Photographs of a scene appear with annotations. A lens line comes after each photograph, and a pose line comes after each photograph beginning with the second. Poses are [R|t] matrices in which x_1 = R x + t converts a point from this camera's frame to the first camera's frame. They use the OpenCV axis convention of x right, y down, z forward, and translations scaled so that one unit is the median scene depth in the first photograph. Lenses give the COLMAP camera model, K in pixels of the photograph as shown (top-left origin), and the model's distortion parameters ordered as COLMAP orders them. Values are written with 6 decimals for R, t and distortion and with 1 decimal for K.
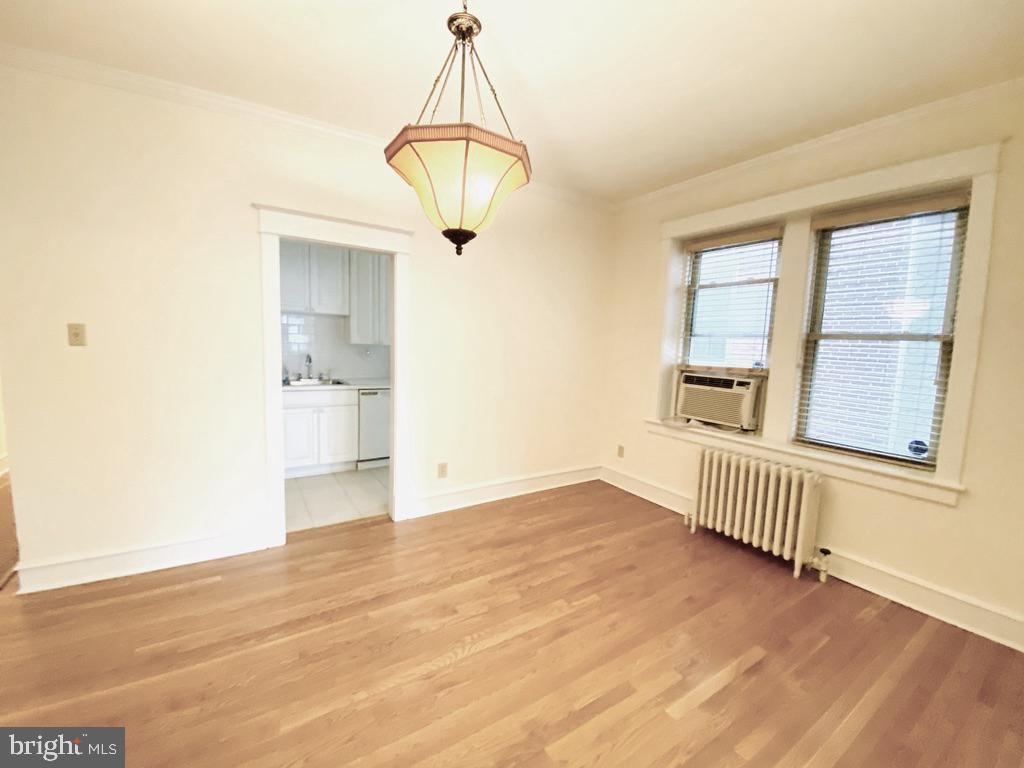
lens RADIAL K [[414.2, 0, 511.1], [0, 414.2, 387.7], [0, 0, 1]] dist [0.055312, -0.038174]
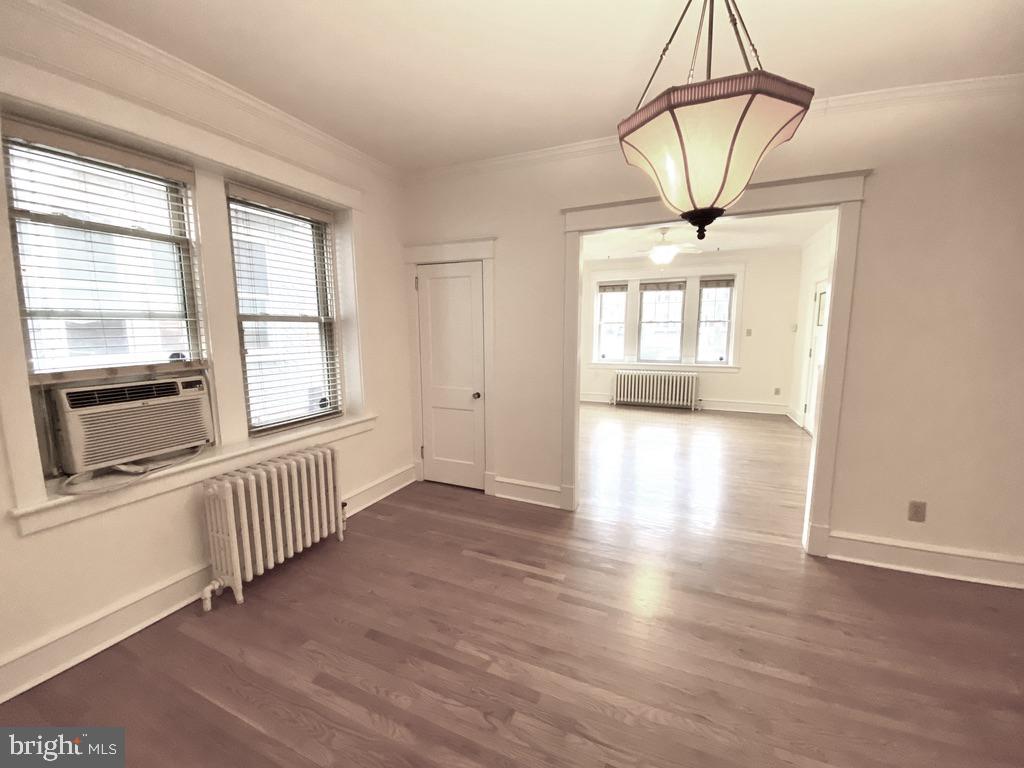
lens RADIAL K [[414.2, 0, 511.1], [0, 414.2, 387.7], [0, 0, 1]] dist [0.055312, -0.038174]
pose [[-0.547205, -0.150616, 0.823336, -0.415663], [0.079019, 0.969986, 0.229961, -0.156178], [-0.833260, 0.190895, -0.518880, 1.142050]]
